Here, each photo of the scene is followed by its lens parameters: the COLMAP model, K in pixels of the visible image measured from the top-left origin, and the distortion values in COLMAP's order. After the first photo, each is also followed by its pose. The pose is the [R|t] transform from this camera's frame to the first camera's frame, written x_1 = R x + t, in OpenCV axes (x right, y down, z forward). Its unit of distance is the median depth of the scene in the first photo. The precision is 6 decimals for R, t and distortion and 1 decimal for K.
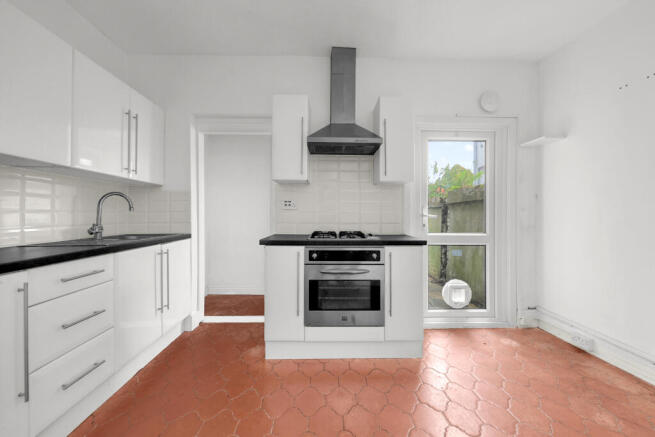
lens RADIAL K [[278.8, 0, 336.7], [0, 278.8, 213.8], [0, 0, 1]] dist [0.001508, 0.000074]
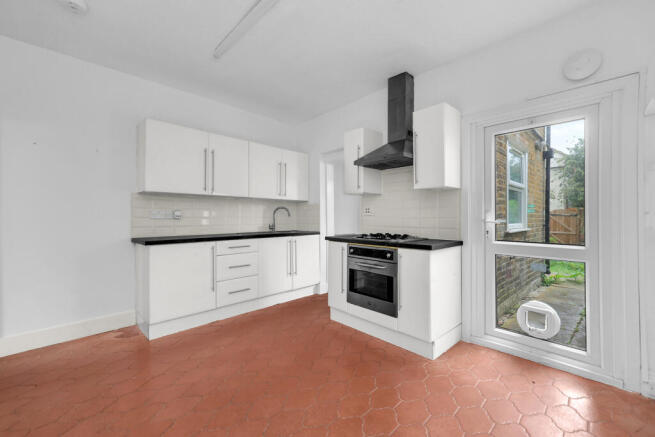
lens RADIAL K [[270.7, 0, 338.7], [0, 270.7, 215.4], [0, 0, 1]] dist [-0.001275, -0.000217]
pose [[0.679703, -0.006485, -0.733458, 0.754152], [0.003514, 0.999978, -0.005586, -0.010187], [0.733479, 0.001220, 0.679711, 0.067428]]
